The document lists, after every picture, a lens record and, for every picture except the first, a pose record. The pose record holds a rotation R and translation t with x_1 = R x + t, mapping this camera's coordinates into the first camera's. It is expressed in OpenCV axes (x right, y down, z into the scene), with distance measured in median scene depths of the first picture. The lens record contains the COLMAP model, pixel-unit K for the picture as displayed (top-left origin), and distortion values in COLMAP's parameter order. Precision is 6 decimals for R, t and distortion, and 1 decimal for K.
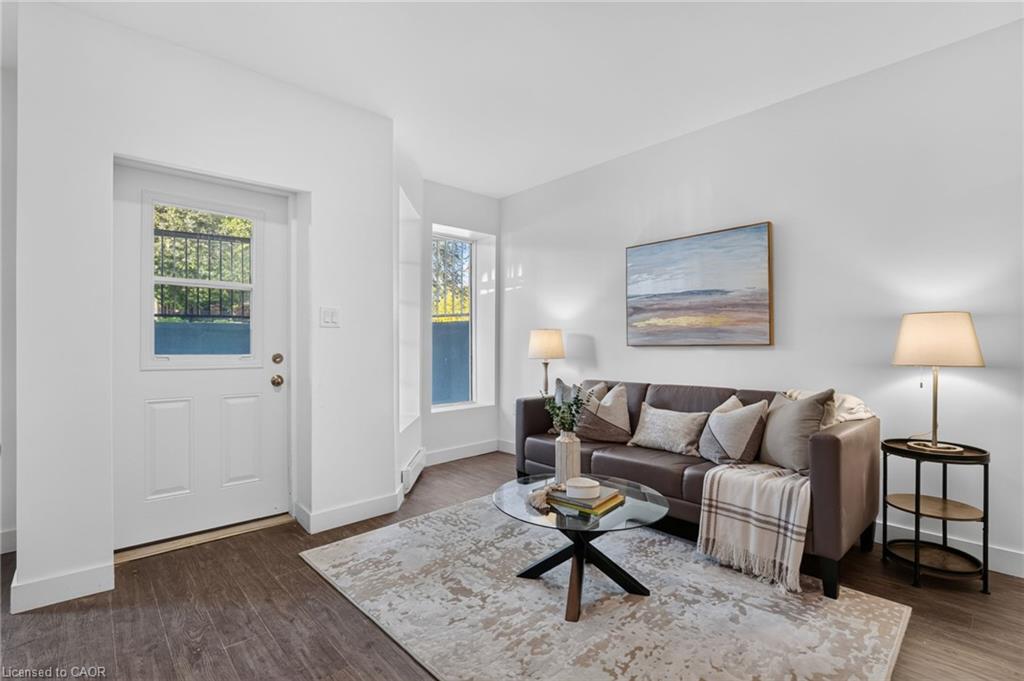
lens RADIAL K [[468.3, 0, 508.7], [0, 468.3, 343.4], [0, 0, 1]] dist [-0.021147, 0.002270]
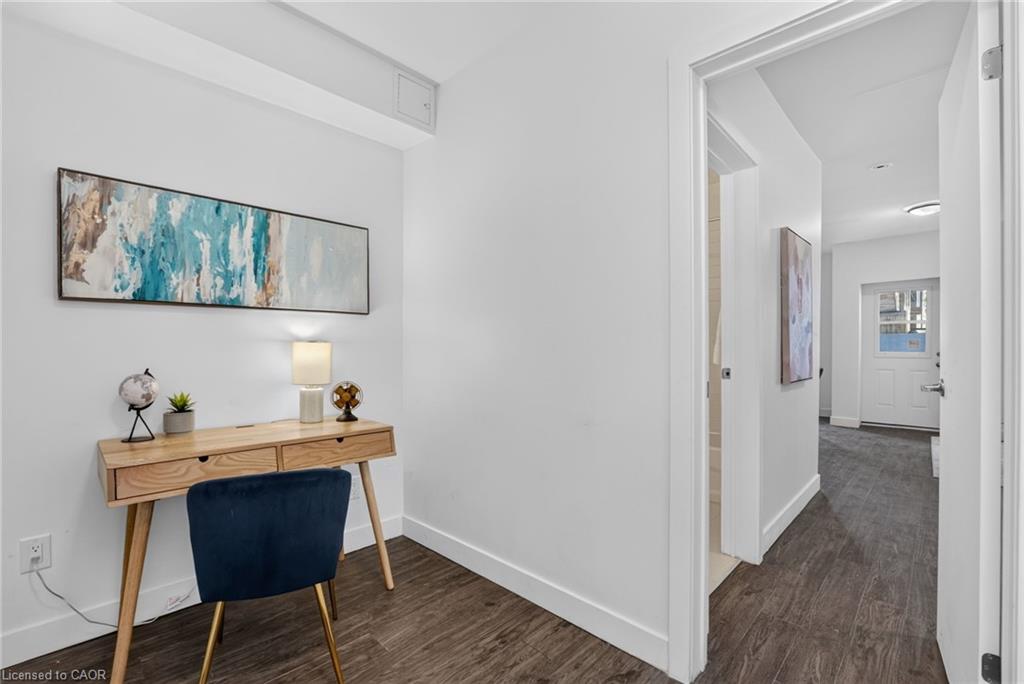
lens RADIAL K [[468.3, 0, 516.1], [0, 468.3, 341.8], [0, 0, 1]] dist [-0.021147, 0.002270]
pose [[0.085258, -0.005438, -0.996344, 1.581687], [0.002114, 0.999984, -0.005277, -0.019296], [0.996357, -0.001656, 0.085268, -1.204110]]
